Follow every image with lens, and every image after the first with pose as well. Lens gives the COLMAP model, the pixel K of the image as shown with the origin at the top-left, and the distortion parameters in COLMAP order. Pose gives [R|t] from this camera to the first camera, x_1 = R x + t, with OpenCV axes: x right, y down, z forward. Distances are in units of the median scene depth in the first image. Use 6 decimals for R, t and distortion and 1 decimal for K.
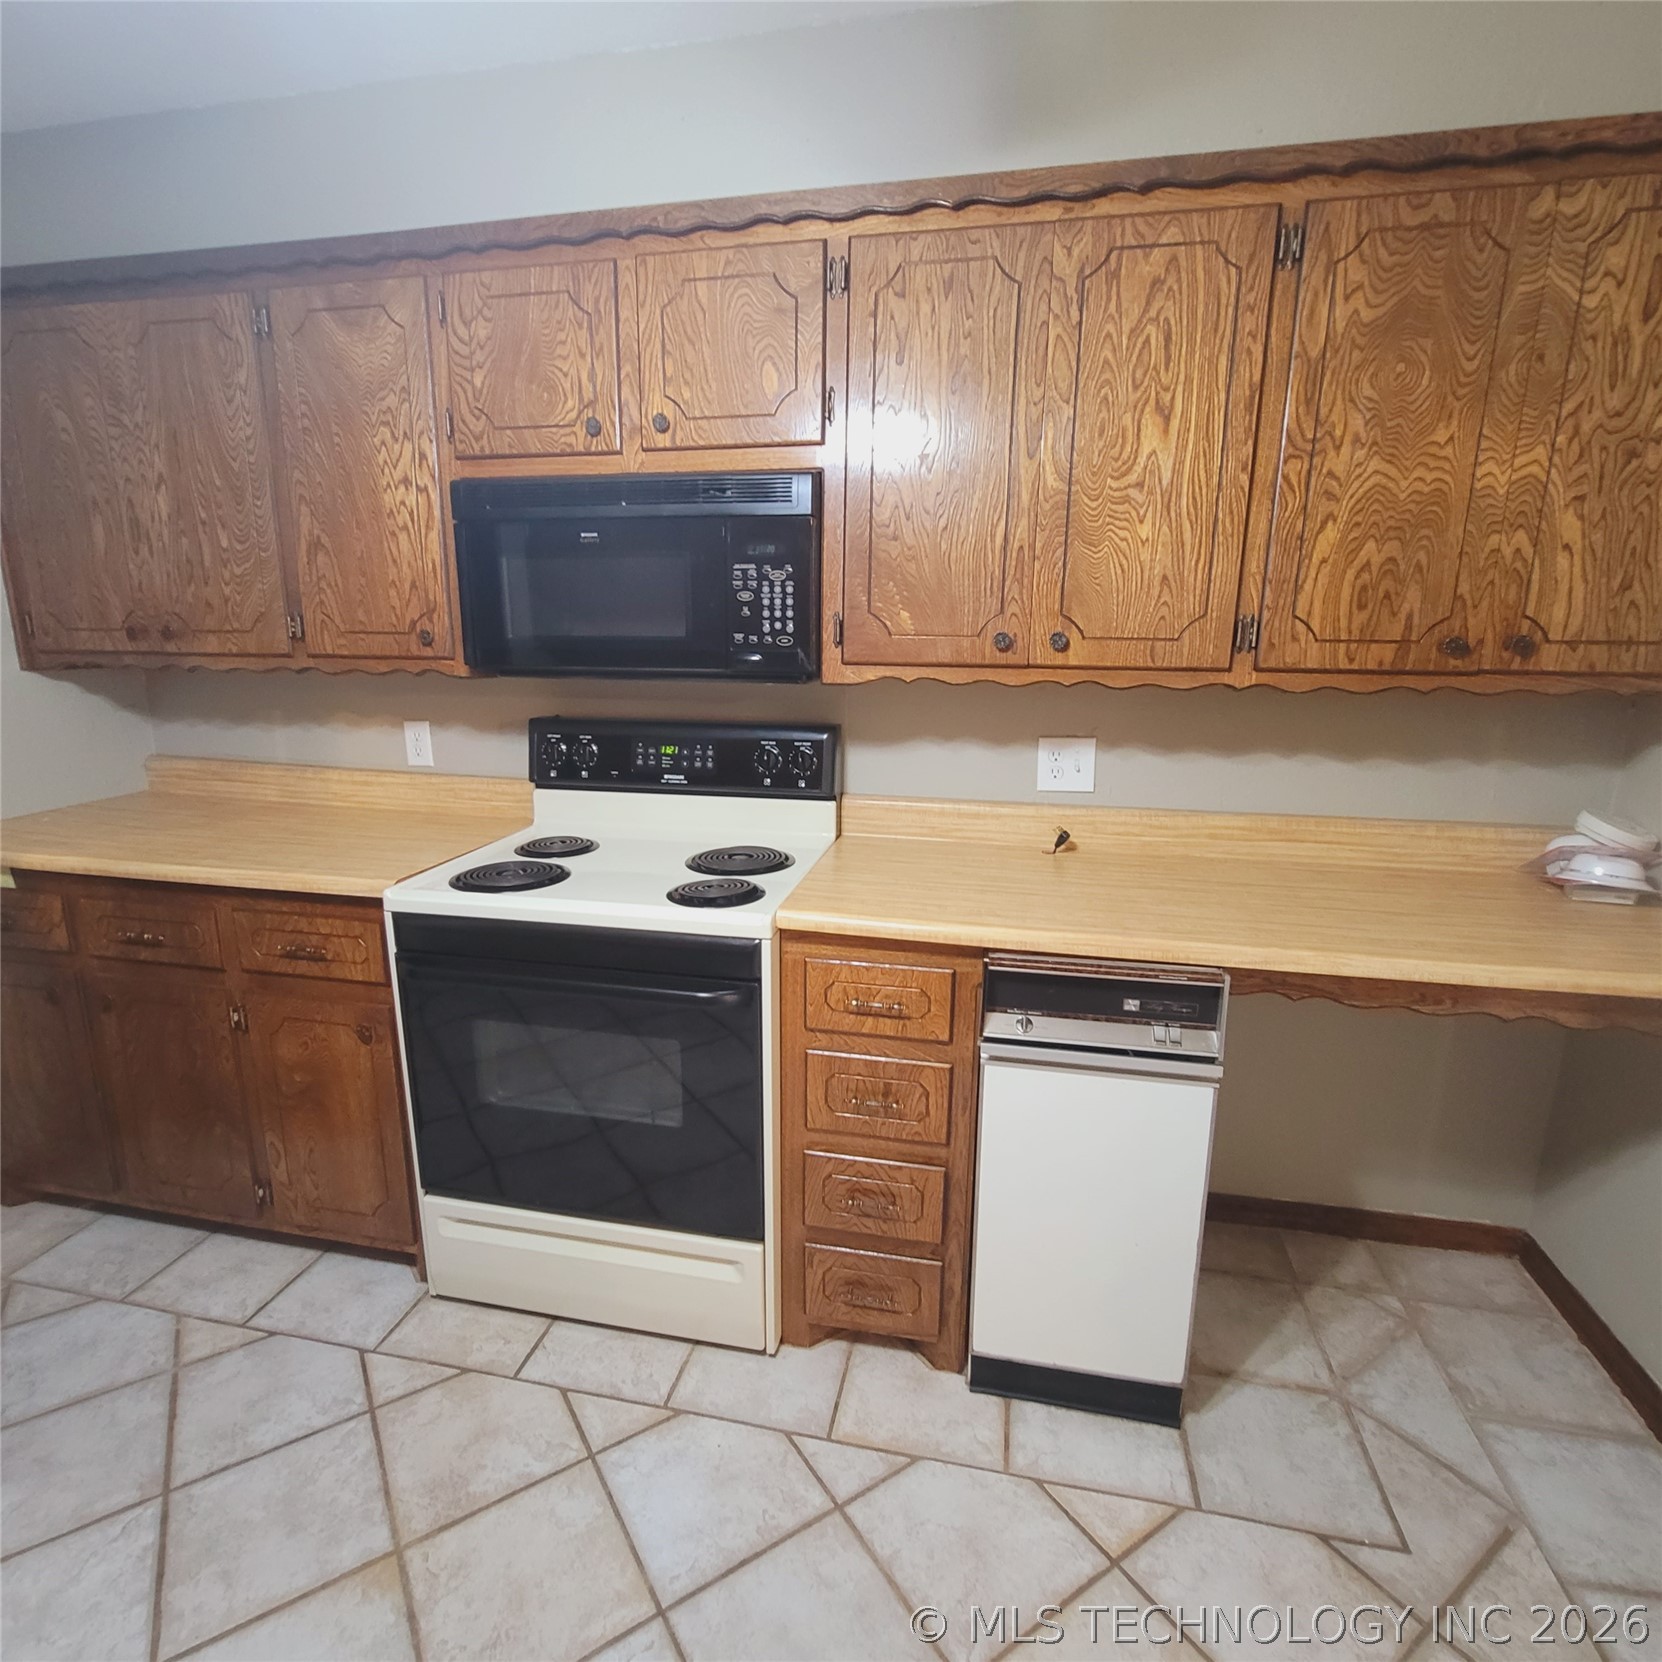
lens RADIAL K [[907.1, 0, 824.4], [0, 907.1, 833.6], [0, 0, 1]] dist [-0.006677, 0.002055]
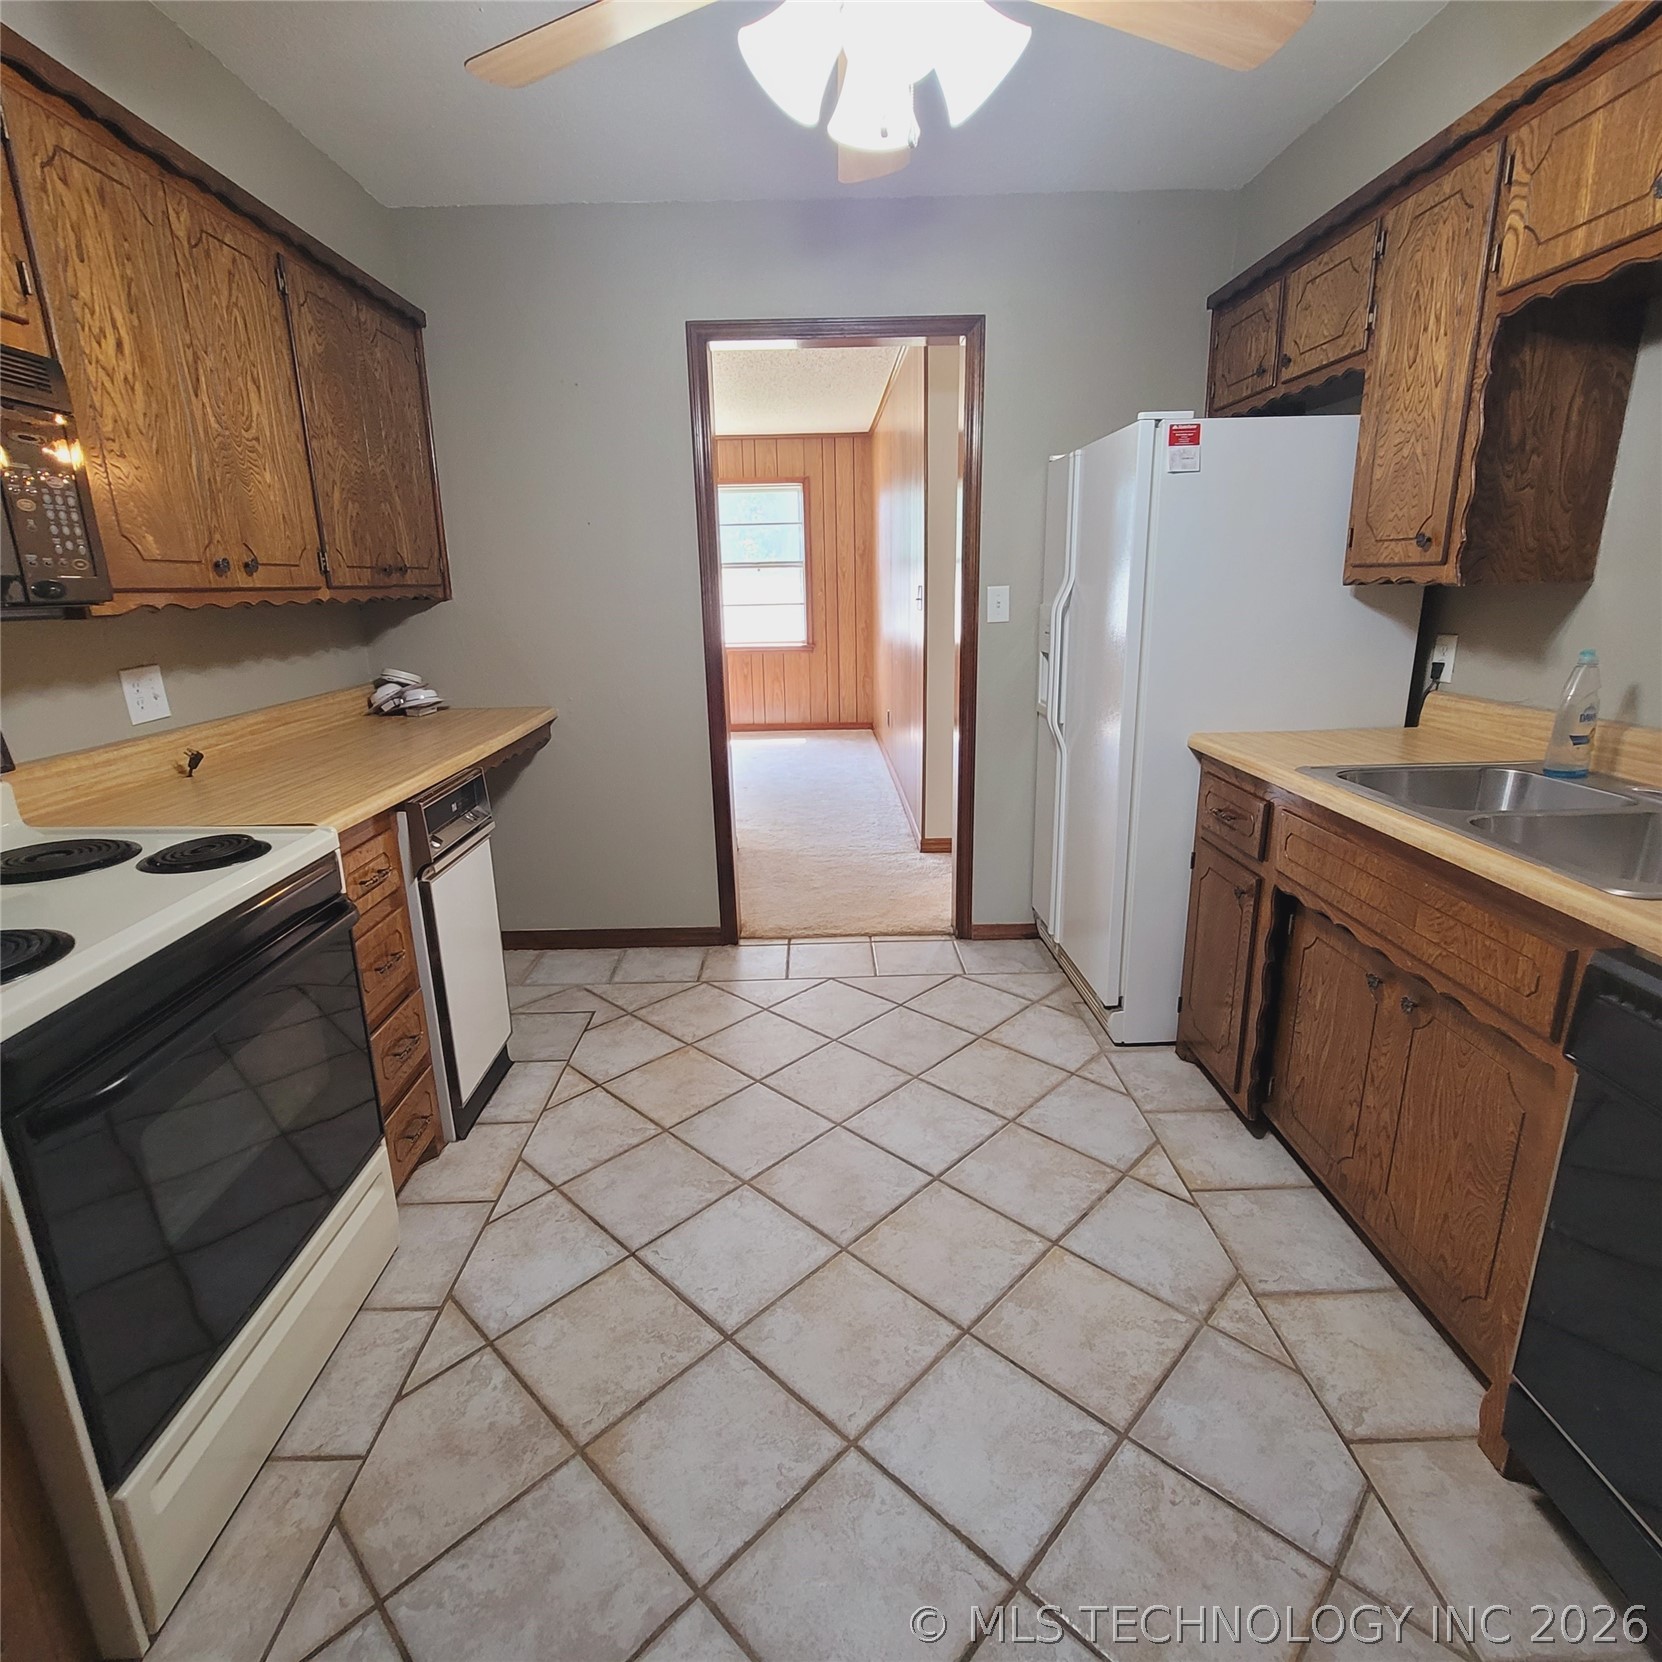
lens RADIAL K [[908.7, 0, 828.4], [0, 908.7, 832.2], [0, 0, 1]] dist [-0.002047, 0.003300]
pose [[-0.226152, -0.264309, 0.937548, -1.079801], [0.228329, 0.921285, 0.314801, -0.094639], [-0.946954, 0.285263, -0.148001, 0.560167]]
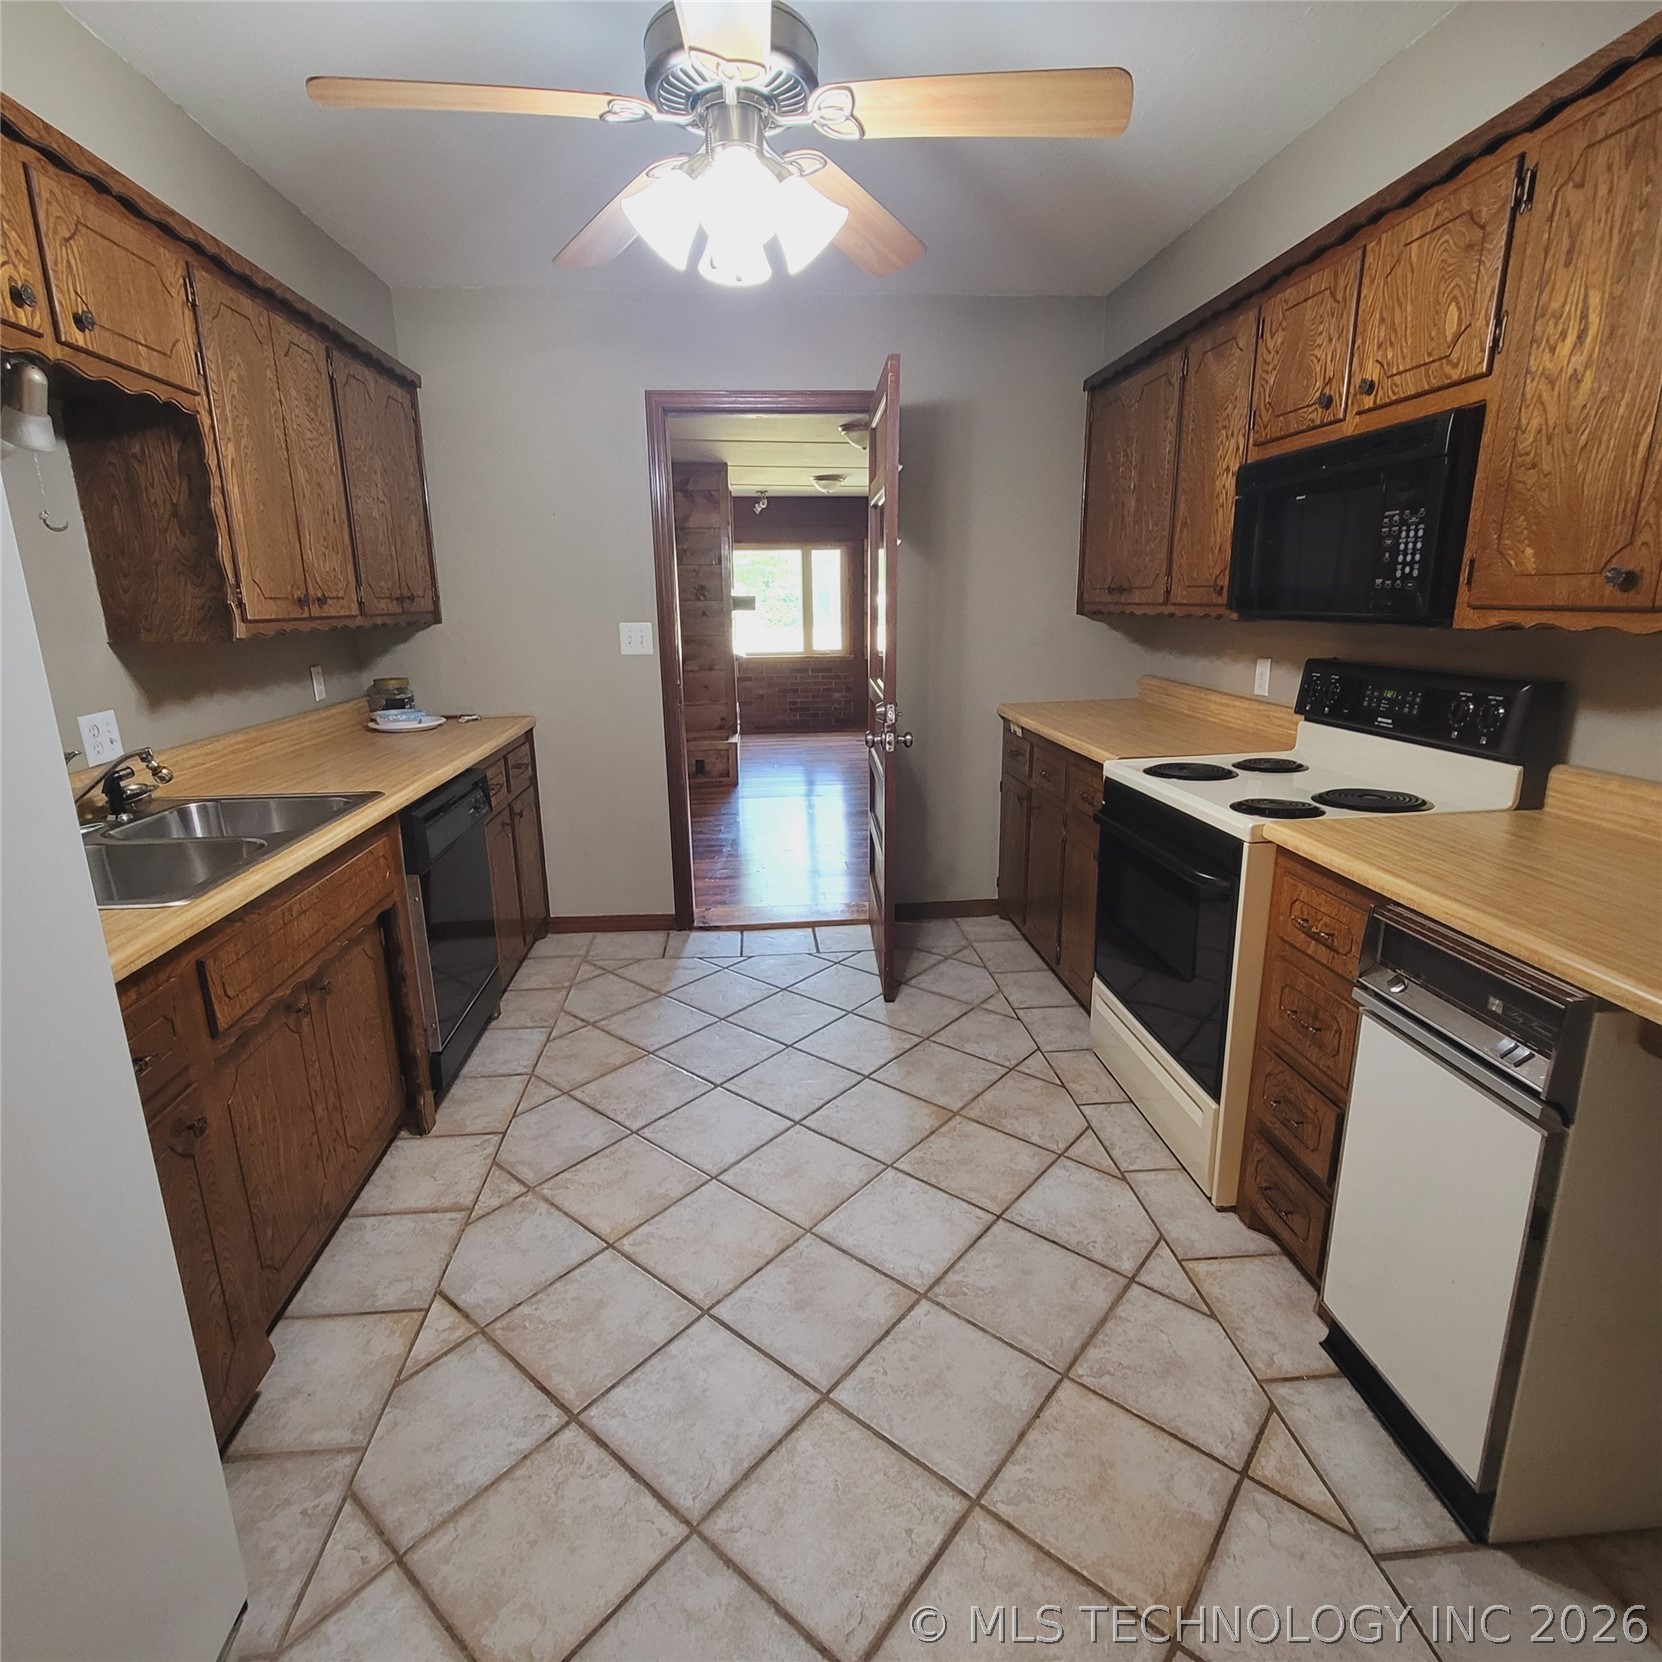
lens RADIAL K [[907.1, 0, 824.4], [0, 907.1, 833.6], [0, 0, 1]] dist [-0.006677, 0.002055]
pose [[0.293231, 0.228685, -0.928288, 0.791150], [-0.190338, 0.965497, 0.177727, 0.001175], [0.936903, 0.124573, 0.326641, 0.093148]]
